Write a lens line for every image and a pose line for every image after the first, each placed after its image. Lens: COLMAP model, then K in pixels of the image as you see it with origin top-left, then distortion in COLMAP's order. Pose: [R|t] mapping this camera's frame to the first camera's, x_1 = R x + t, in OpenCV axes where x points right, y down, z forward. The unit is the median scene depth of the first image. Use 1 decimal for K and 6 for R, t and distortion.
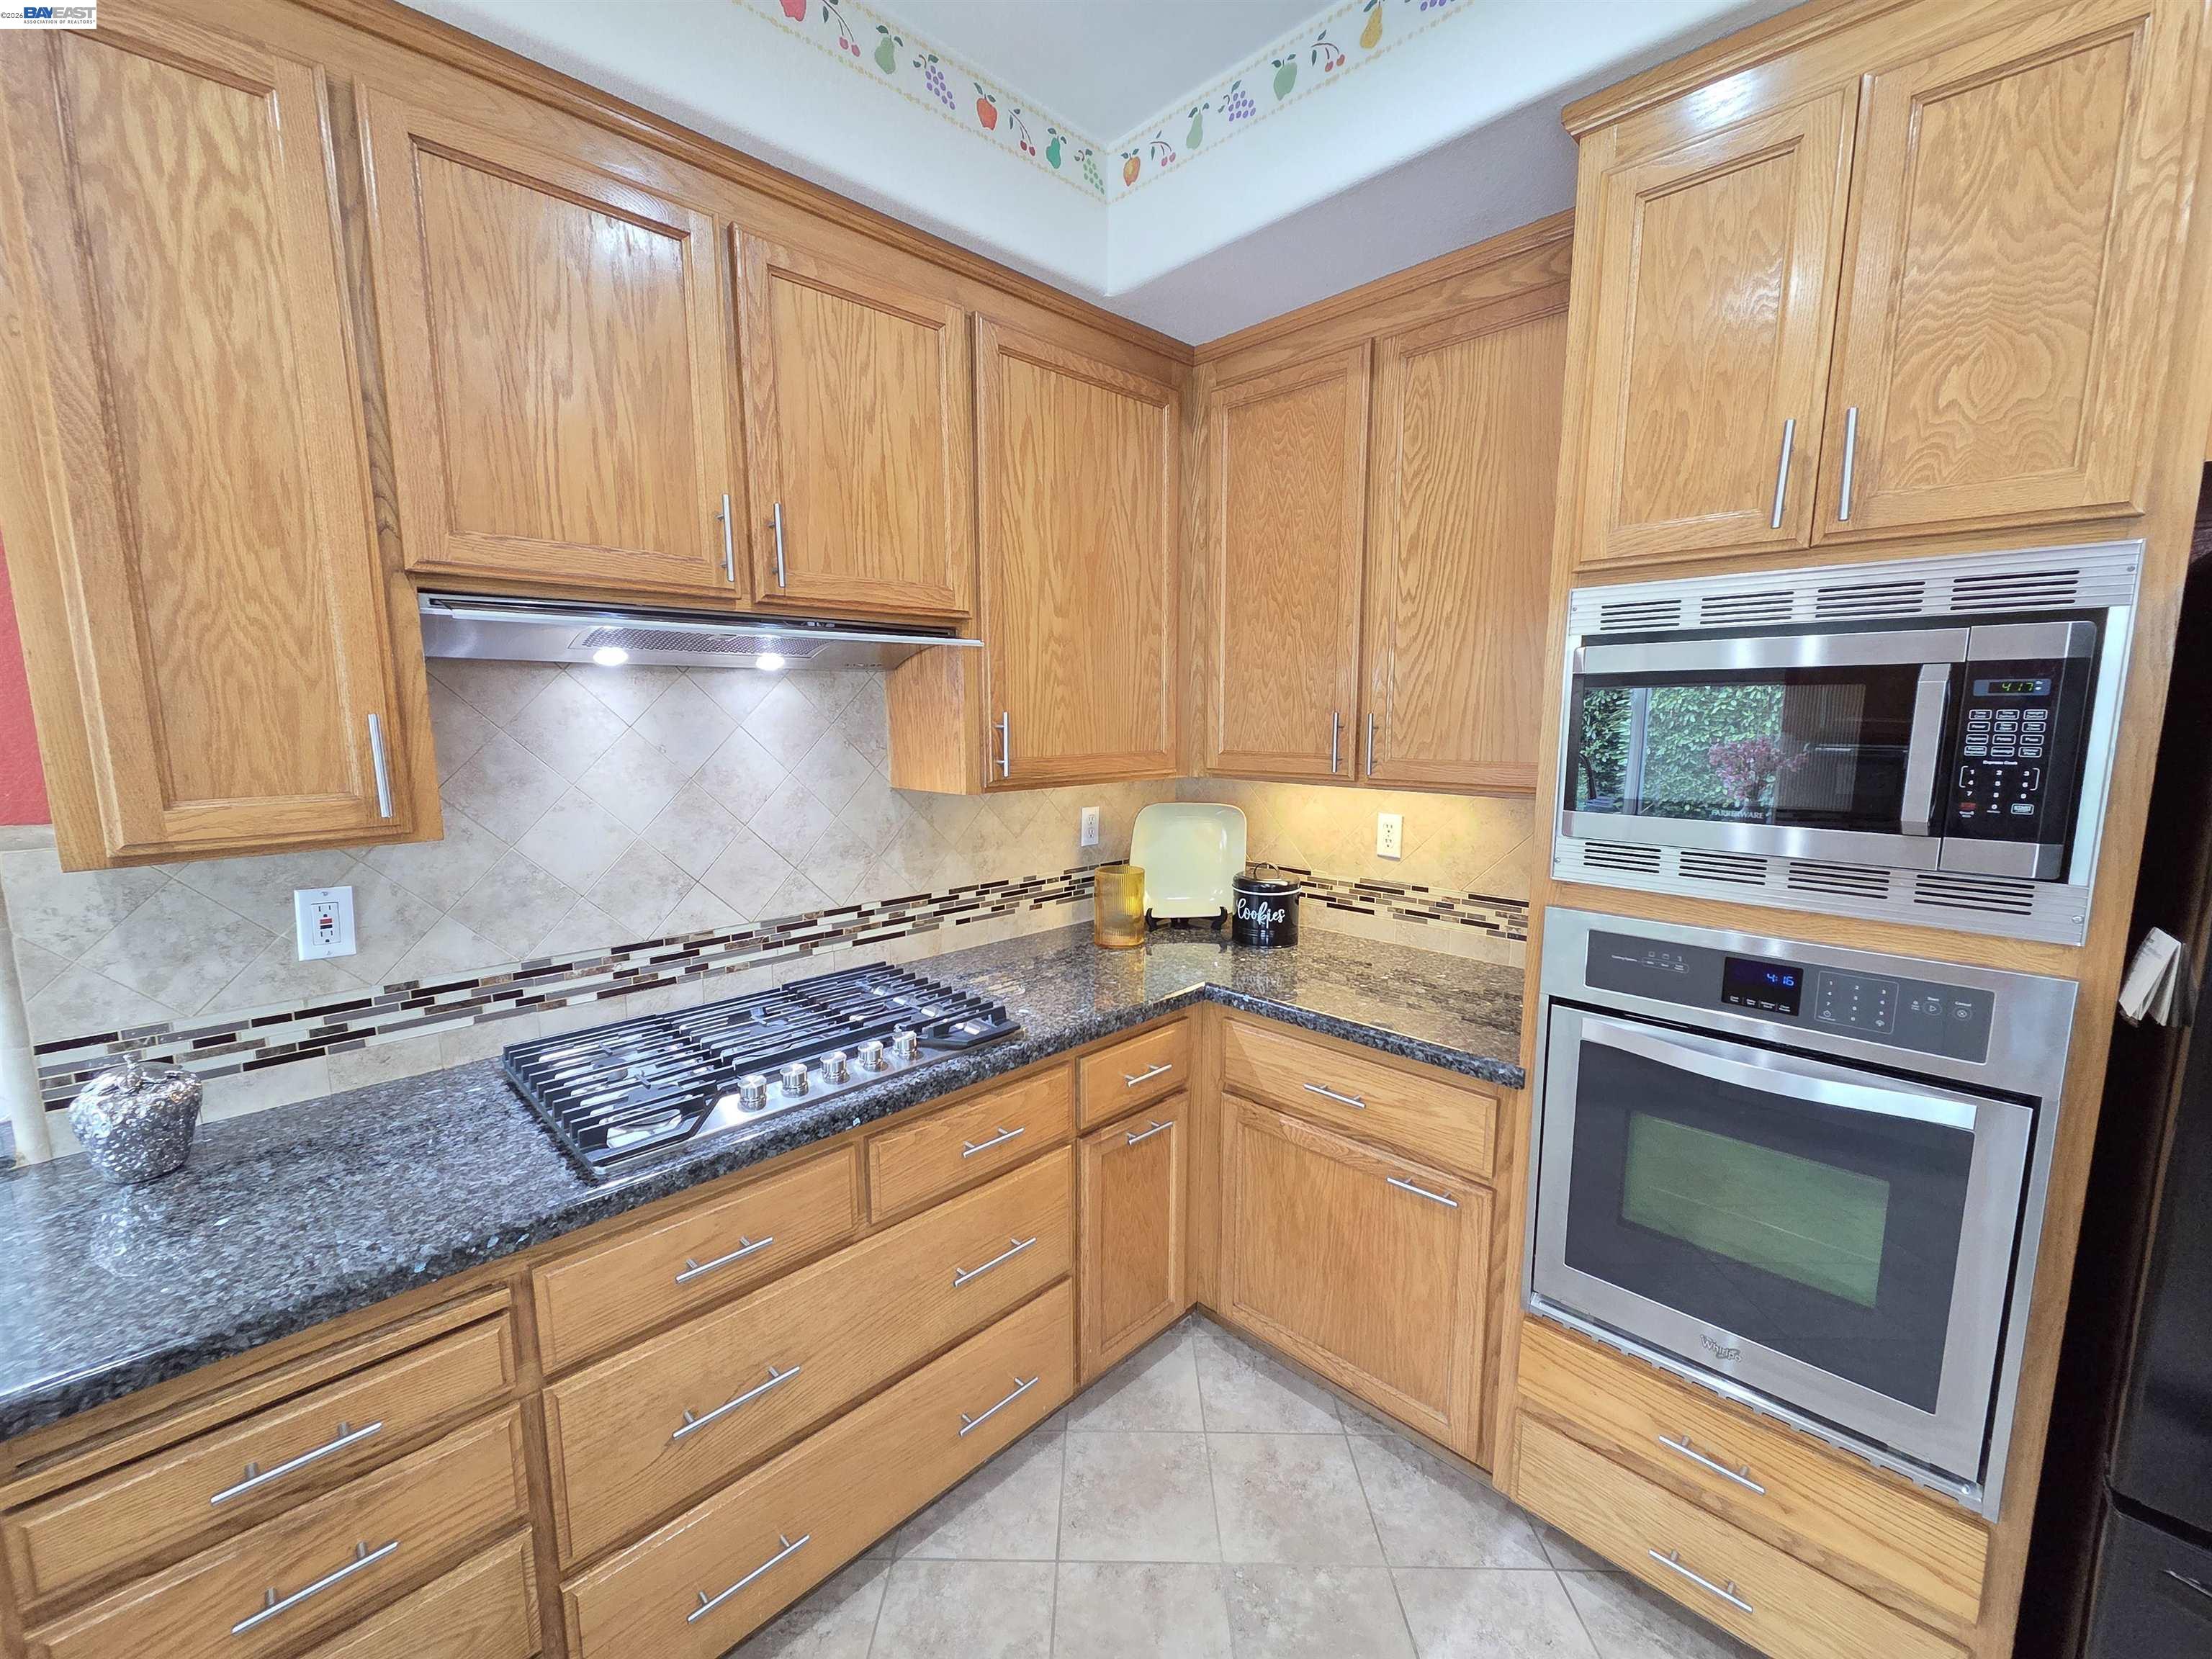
lens RADIAL K [[902.1, 0, 1105.1], [0, 902.1, 835.1], [0, 0, 1]] dist [0.000137, 0.000575]
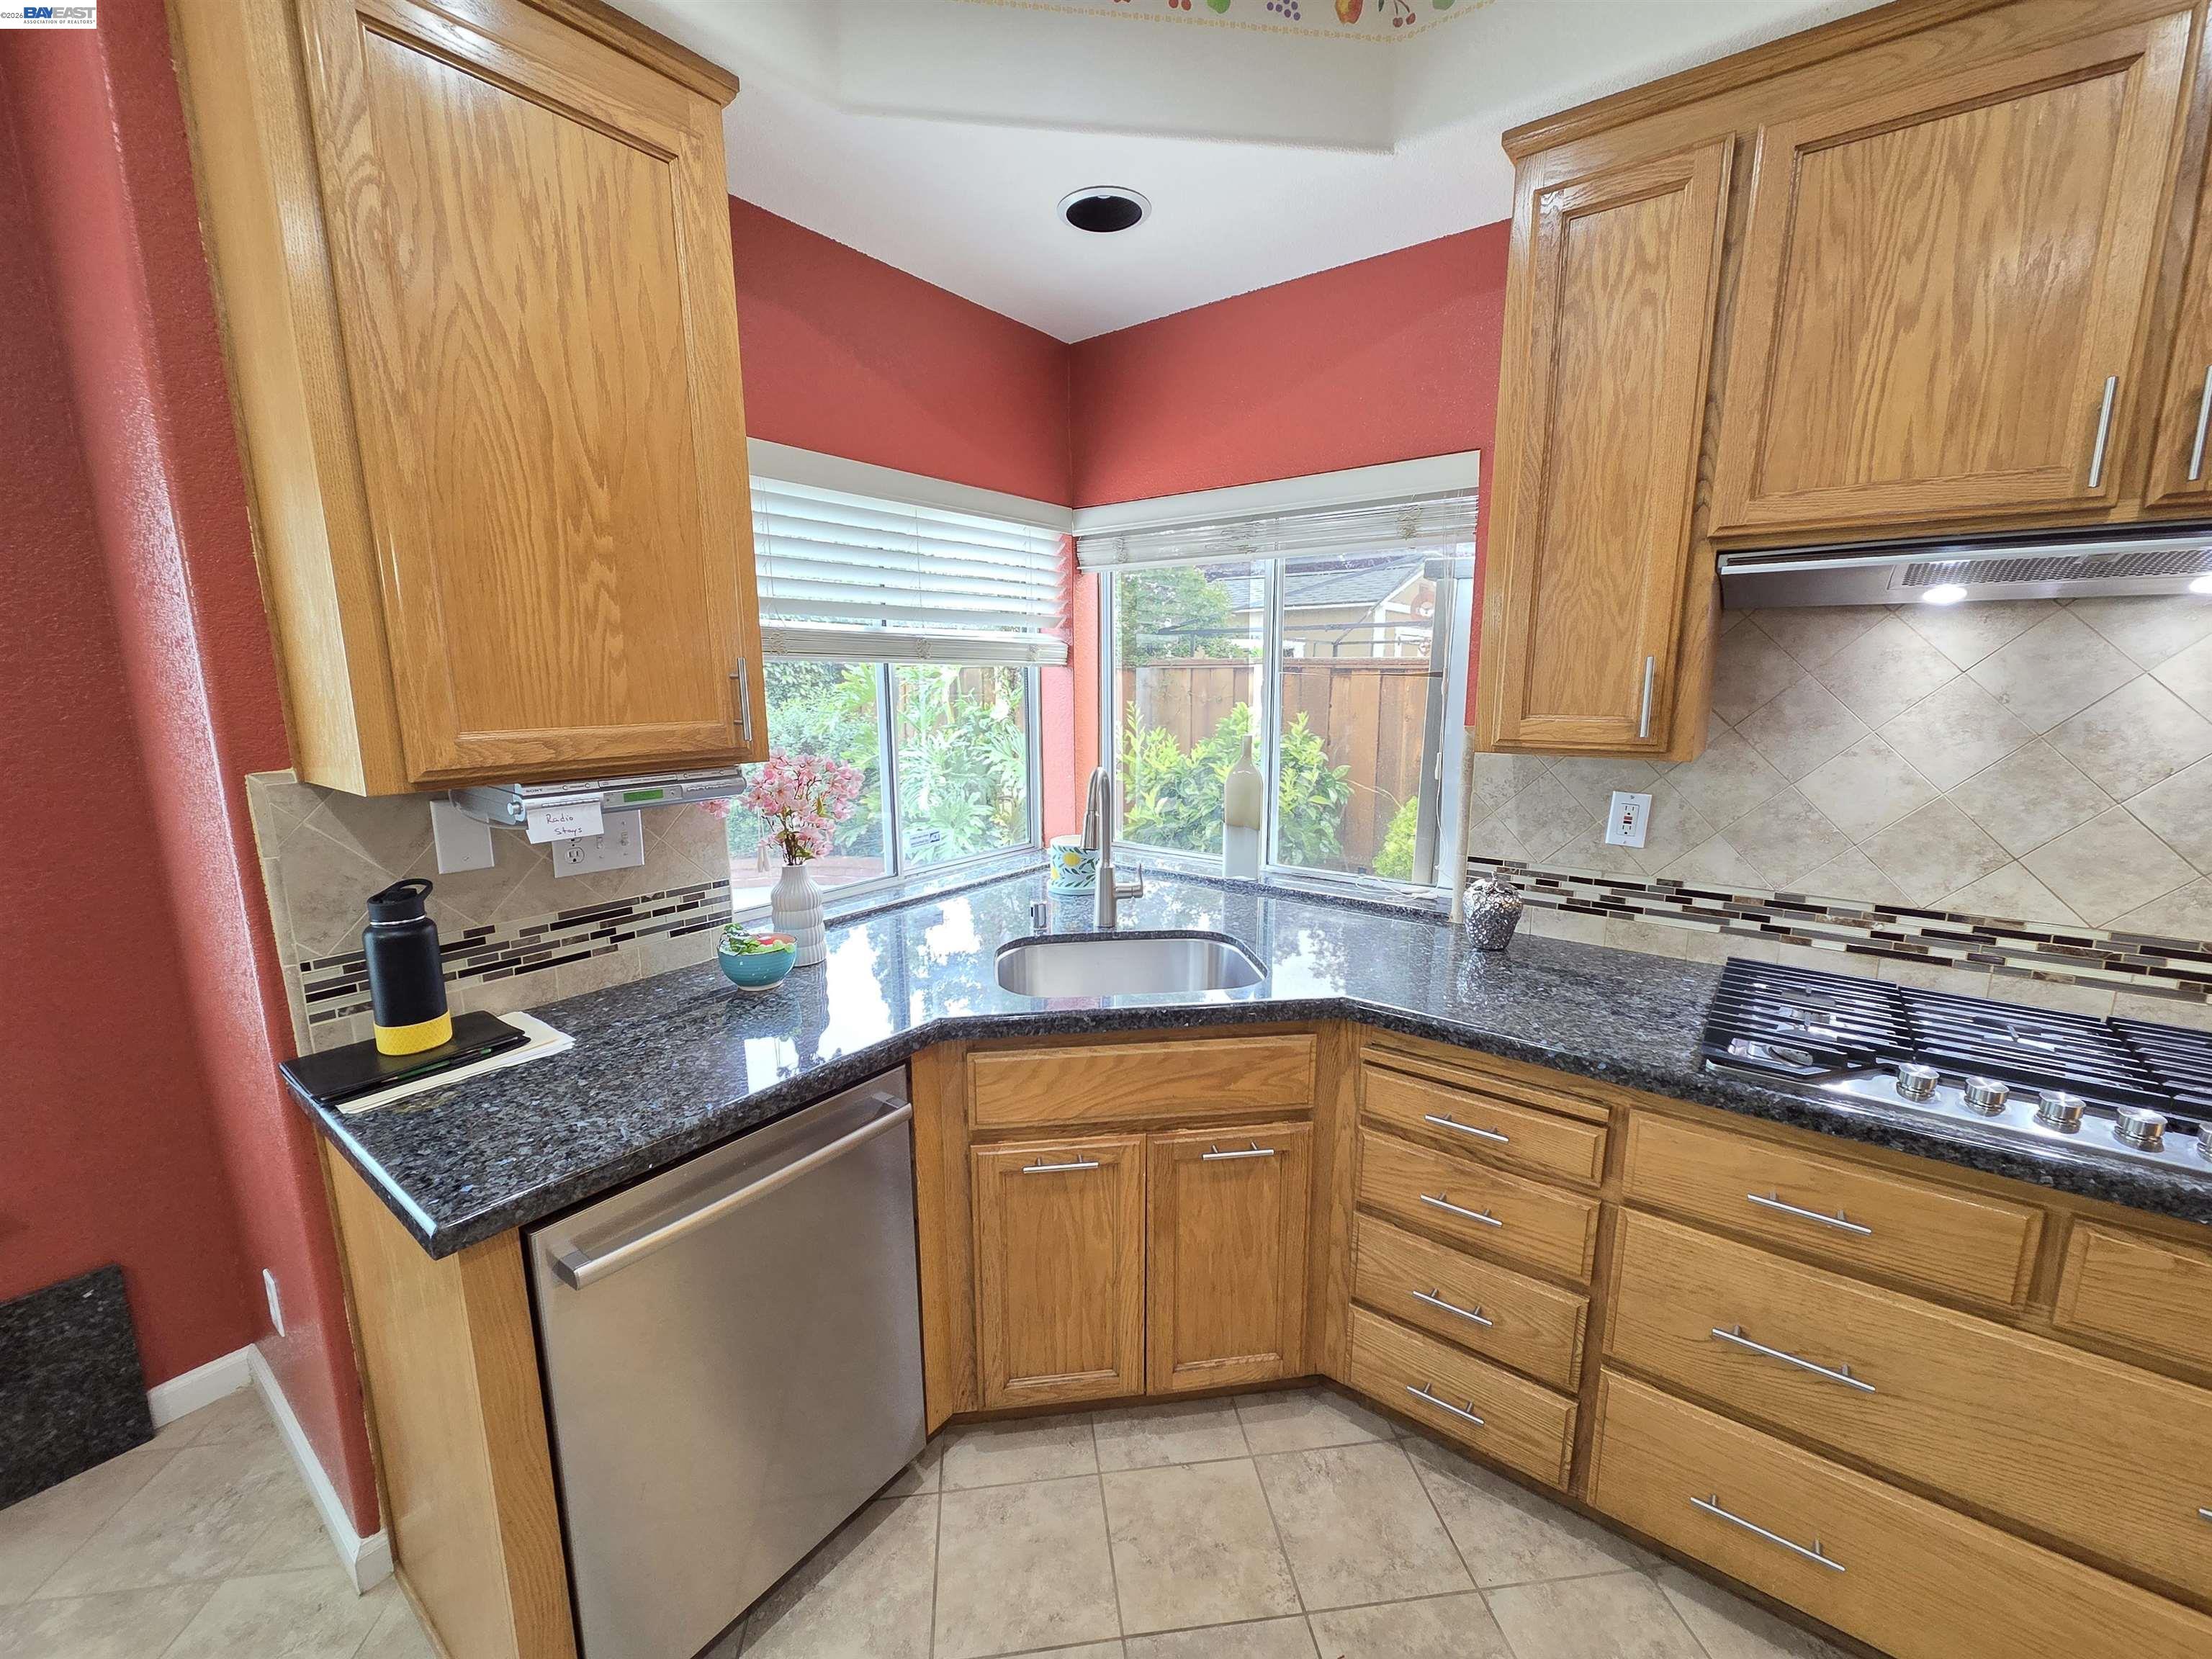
lens RADIAL K [[902.1, 0, 1096.8], [0, 902.1, 835.9], [0, 0, 1]] dist [0.000137, 0.000575]
pose [[0.125377, 0.178216, -0.975971, 0.337678], [-0.135177, 0.977628, 0.161153, 0.013590], [0.982857, 0.111724, 0.146663, 0.048462]]
